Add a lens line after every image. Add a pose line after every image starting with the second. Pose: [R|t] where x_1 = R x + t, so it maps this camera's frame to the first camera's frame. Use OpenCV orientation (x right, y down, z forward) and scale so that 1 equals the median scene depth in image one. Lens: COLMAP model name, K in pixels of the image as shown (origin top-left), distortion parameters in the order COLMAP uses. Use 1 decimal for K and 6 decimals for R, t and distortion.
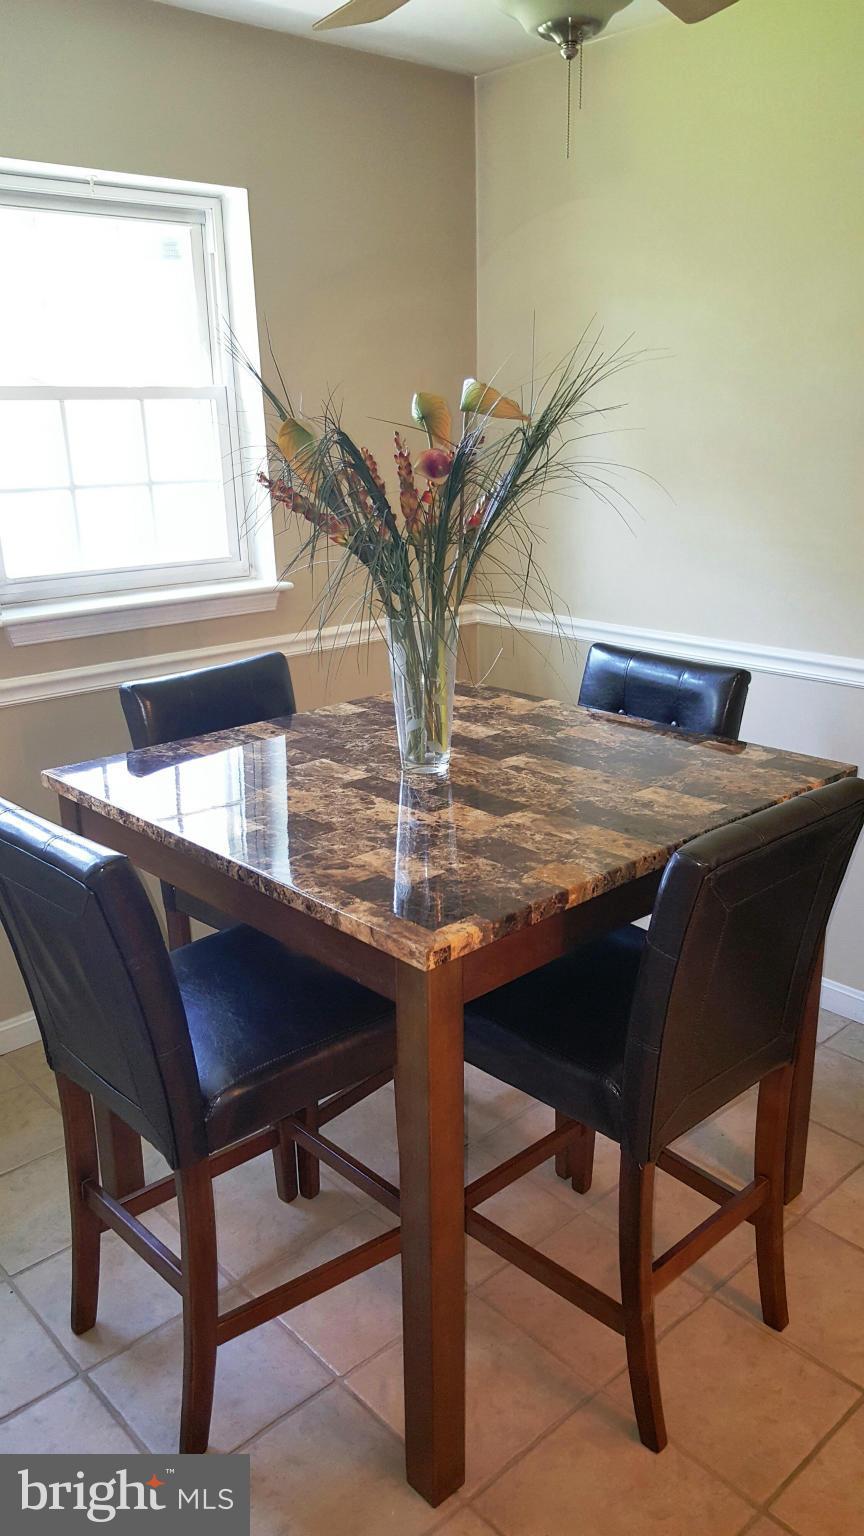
lens RADIAL K [[1121.3, 0, 432.0], [0, 1121.3, 768.0], [0, 0, 1]] dist [0.098392, -0.155477]
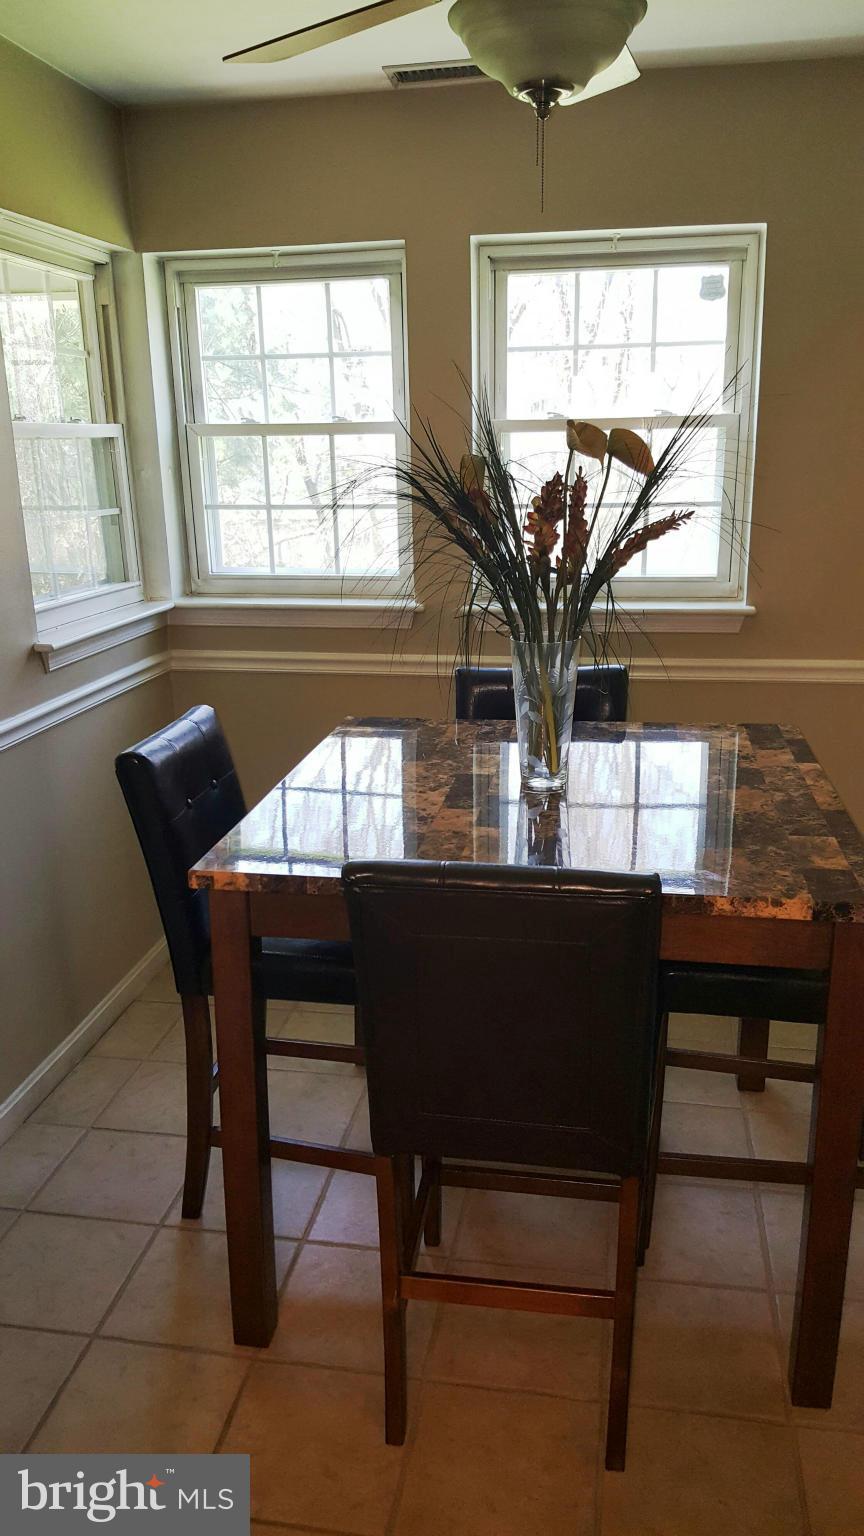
lens RADIAL K [[1121.3, 0, 432.0], [0, 1121.3, 768.0], [0, 0, 1]] dist [0.098392, -0.155477]
pose [[0.612804, 0.226100, -0.757199, 0.663024], [-0.230579, 0.967657, 0.102335, -0.087920], [0.755847, 0.111883, 0.645118, 0.218189]]
